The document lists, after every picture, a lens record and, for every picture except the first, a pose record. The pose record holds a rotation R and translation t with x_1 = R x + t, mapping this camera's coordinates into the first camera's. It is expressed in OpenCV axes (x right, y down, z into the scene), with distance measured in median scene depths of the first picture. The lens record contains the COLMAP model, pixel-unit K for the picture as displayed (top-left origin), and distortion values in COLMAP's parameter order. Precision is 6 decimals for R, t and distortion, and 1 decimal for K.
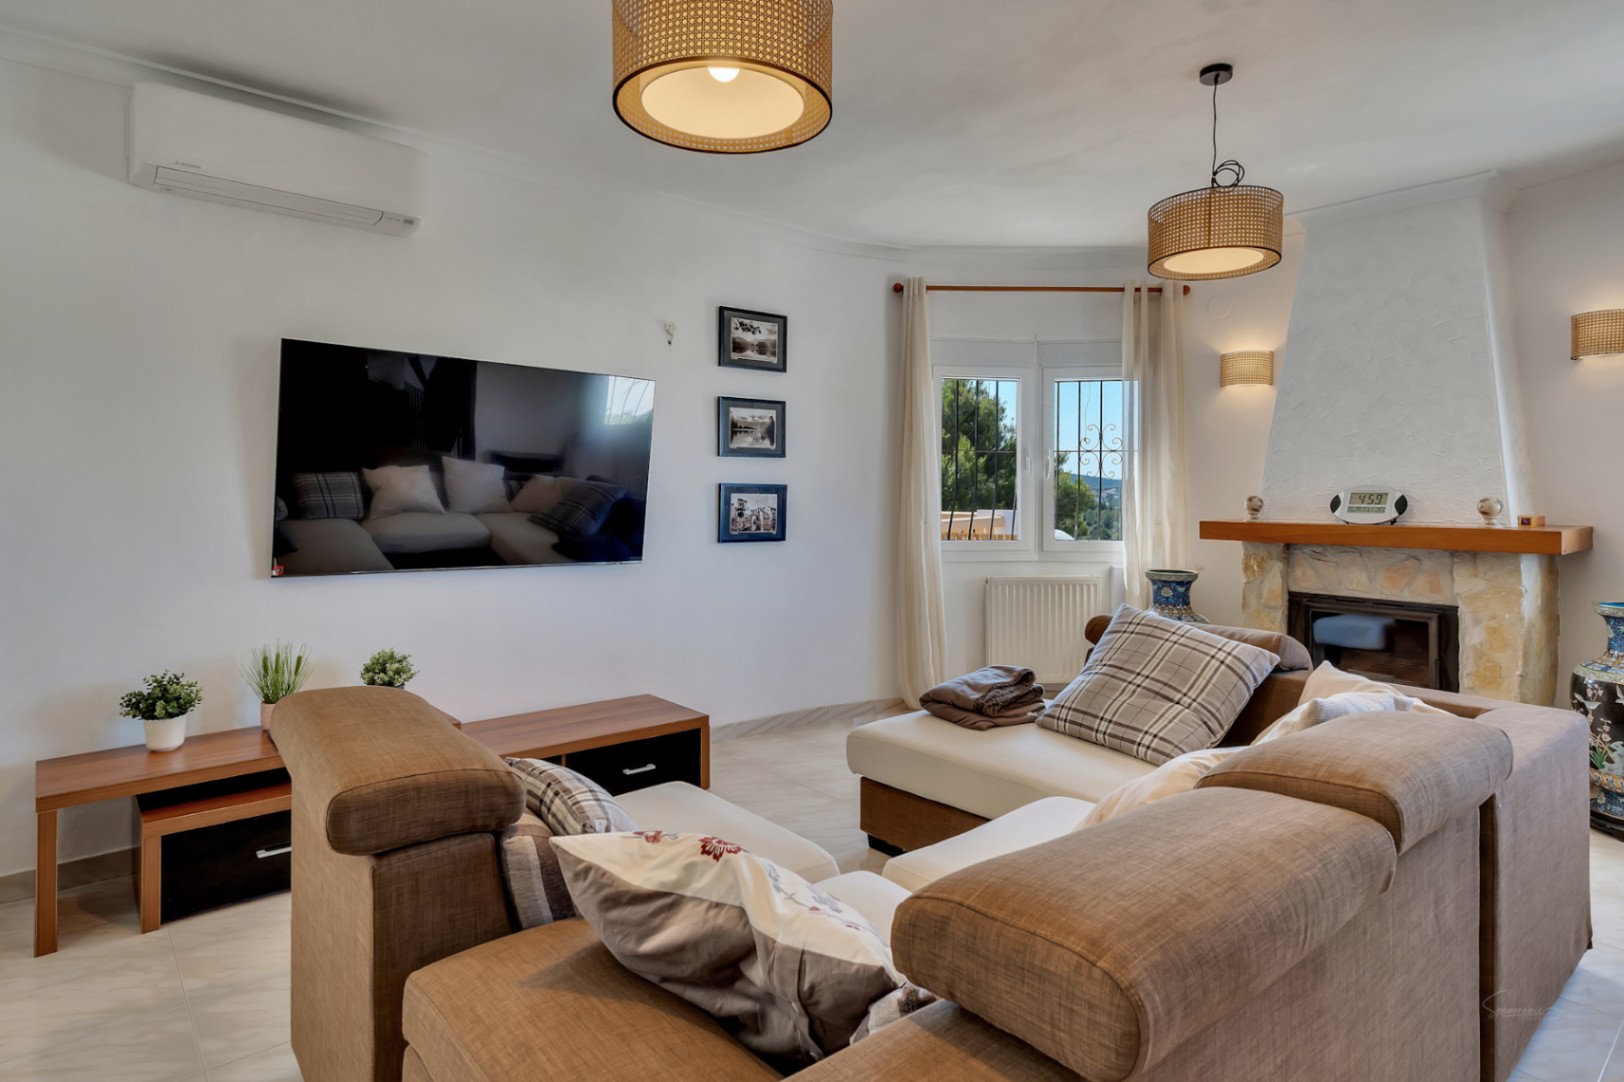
lens RADIAL K [[901.6, 0, 829.2], [0, 901.6, 484.7], [0, 0, 1]] dist [0.001344, -0.001180]
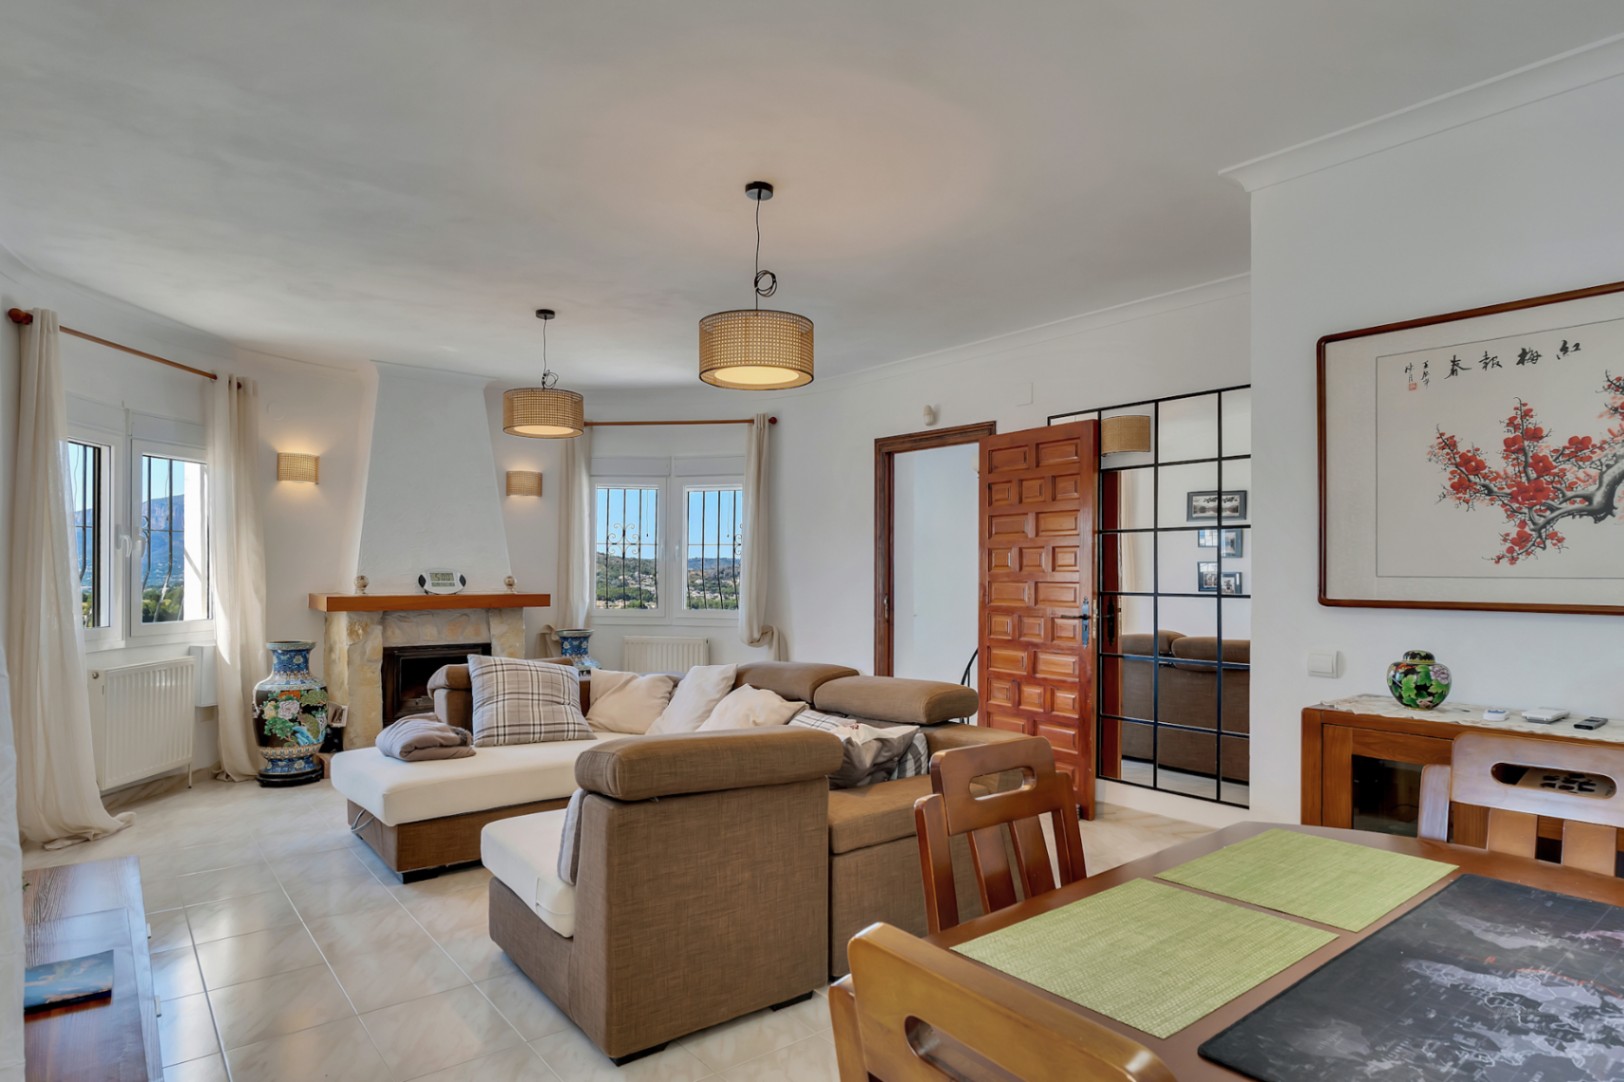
lens RADIAL K [[901.6, 0, 810.8], [0, 901.6, 562.1], [0, 0, 1]] dist [0.001344, -0.001180]
pose [[0.036635, 0.005310, 0.999315, -0.788500], [-0.009986, 0.999938, -0.004947, -0.006648], [-0.999279, -0.009798, 0.036686, 0.319273]]
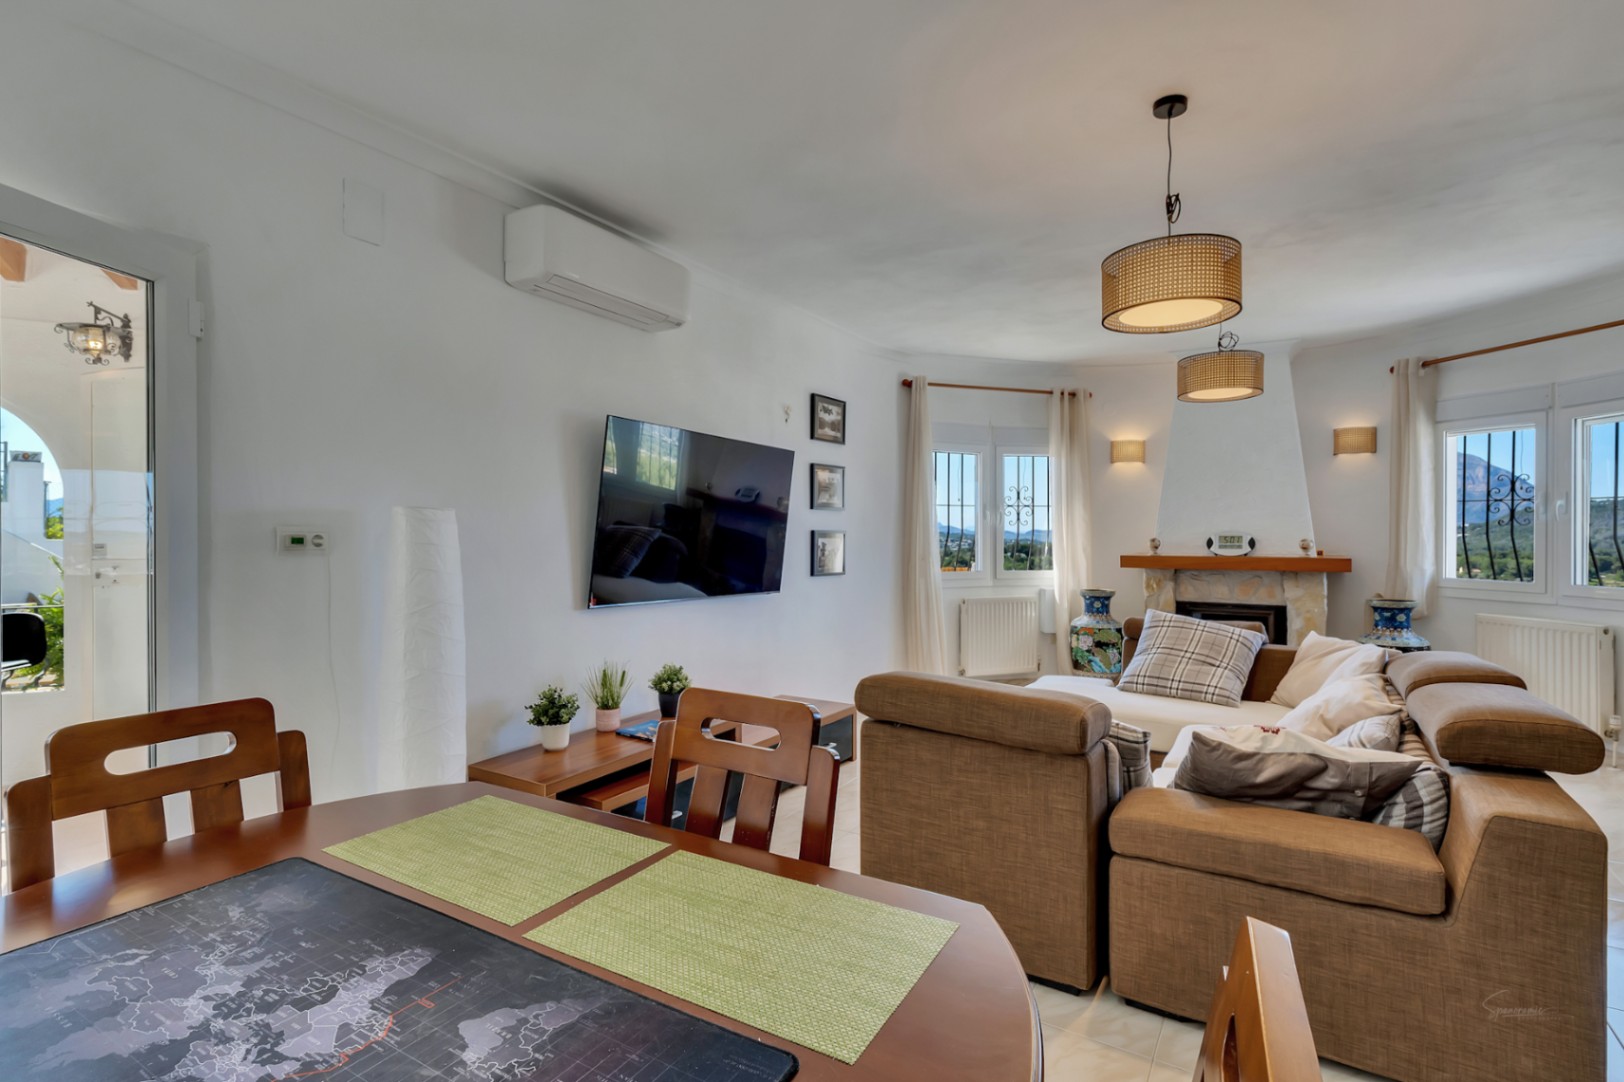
lens RADIAL K [[798.2, 0, 814.0], [0, 798.2, 531.7], [0, 0, 1]] dist [-0.003394, 0.000159]
pose [[0.951853, -0.002096, 0.306548, -0.476769], [0.000963, 0.999992, 0.003846, -0.003975], [-0.306554, -0.003365, 0.951847, -0.088697]]
